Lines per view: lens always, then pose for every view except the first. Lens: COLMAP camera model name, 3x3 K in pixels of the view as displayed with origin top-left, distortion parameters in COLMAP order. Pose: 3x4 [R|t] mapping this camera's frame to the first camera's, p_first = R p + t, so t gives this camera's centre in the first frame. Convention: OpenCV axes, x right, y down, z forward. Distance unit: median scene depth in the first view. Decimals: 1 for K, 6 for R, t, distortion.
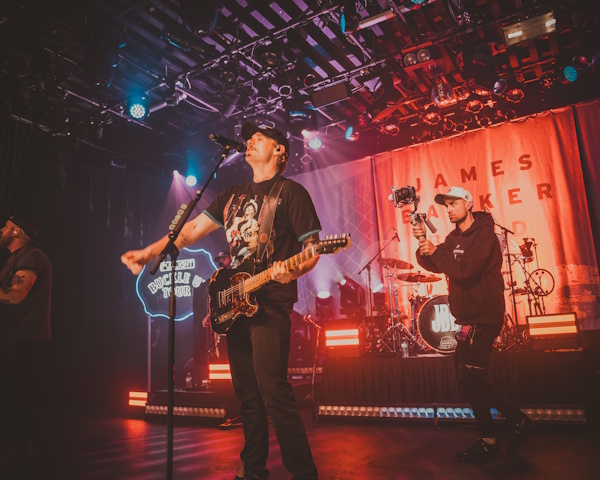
lens RADIAL K [[513.4, 0, 298.3], [0, 513.4, 227.2], [0, 0, 1]] dist [-0.065368, 0.009247]
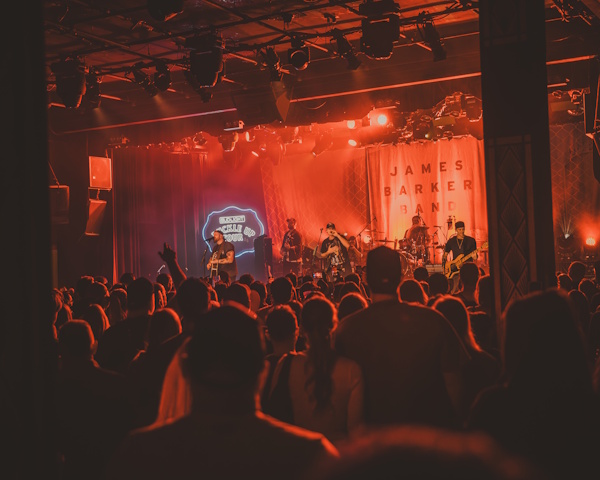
lens RADIAL K [[913.2, 0, 300.2], [0, 913.2, 240.4], [0, 0, 1]] dist [-0.001397, 0.000000]
pose [[0.998196, -0.002512, 0.059981, -0.234058], [-0.010301, 0.977141, 0.212343, -0.497557], [-0.059144, -0.212578, 0.975353, -1.843557]]
